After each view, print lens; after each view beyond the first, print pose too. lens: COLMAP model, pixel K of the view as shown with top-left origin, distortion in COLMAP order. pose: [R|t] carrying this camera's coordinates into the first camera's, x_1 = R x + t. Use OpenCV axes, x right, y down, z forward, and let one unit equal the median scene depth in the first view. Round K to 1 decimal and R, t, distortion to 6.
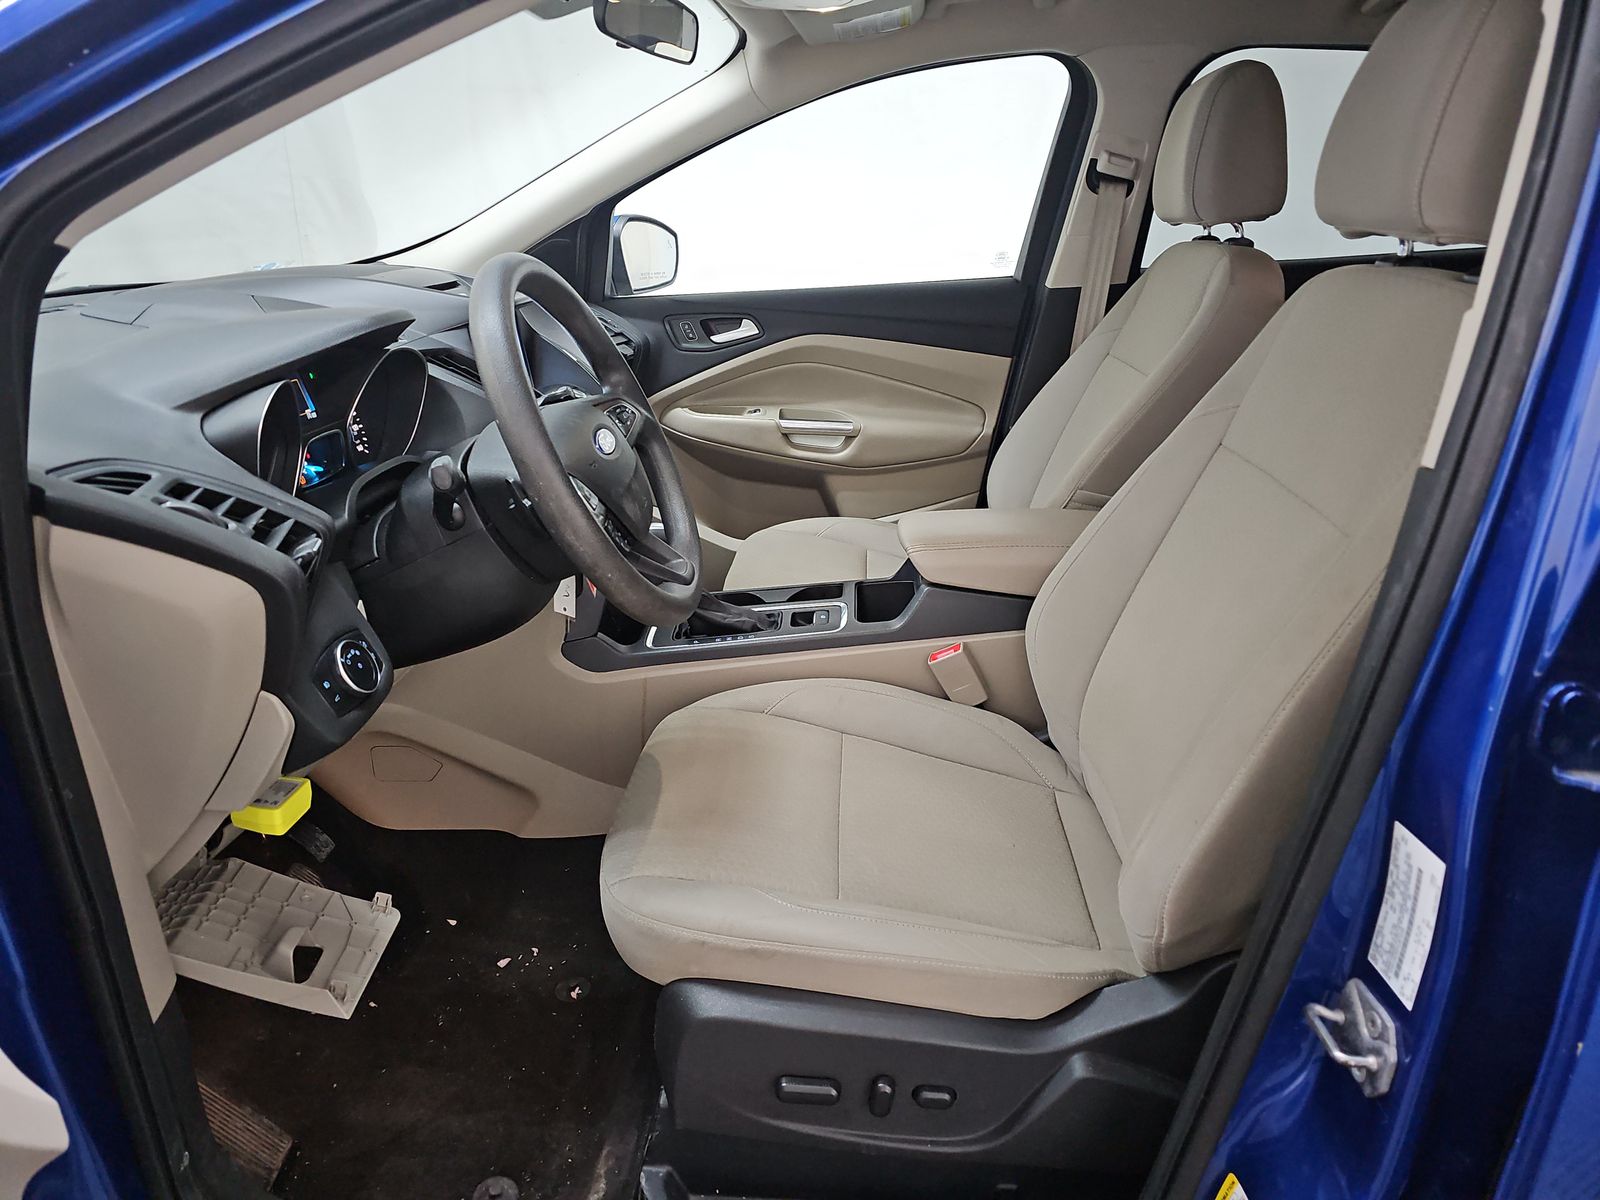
lens RADIAL K [[1079.1, 0, 800.3], [0, 1079.1, 596.2], [0, 0, 1]] dist [0.055902, -0.052147]
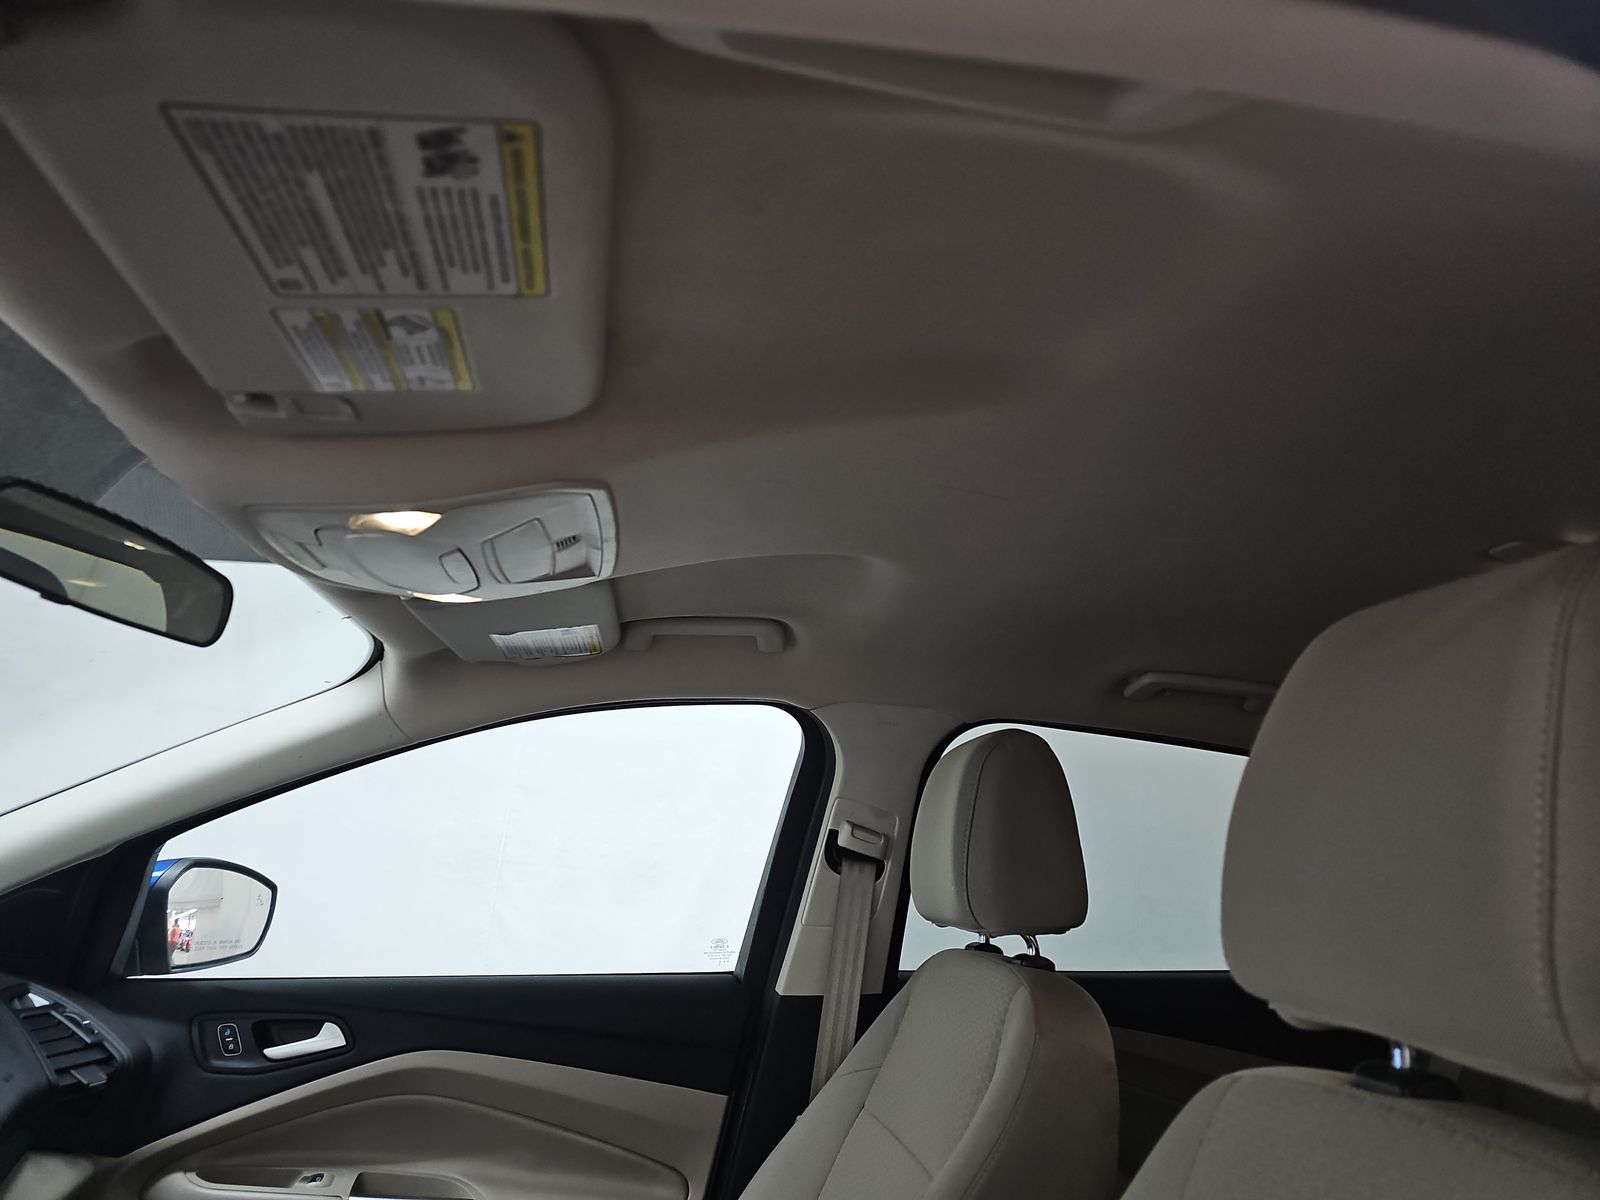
lens RADIAL K [[1079.1, 0, 800.3], [0, 1079.1, 596.2], [0, 0, 1]] dist [0.055902, -0.052147]
pose [[0.975587, 0.113686, 0.187899, 0.078407], [0.007598, 0.837602, -0.546228, -0.114101], [-0.219483, 0.534320, 0.816290, 0.272629]]
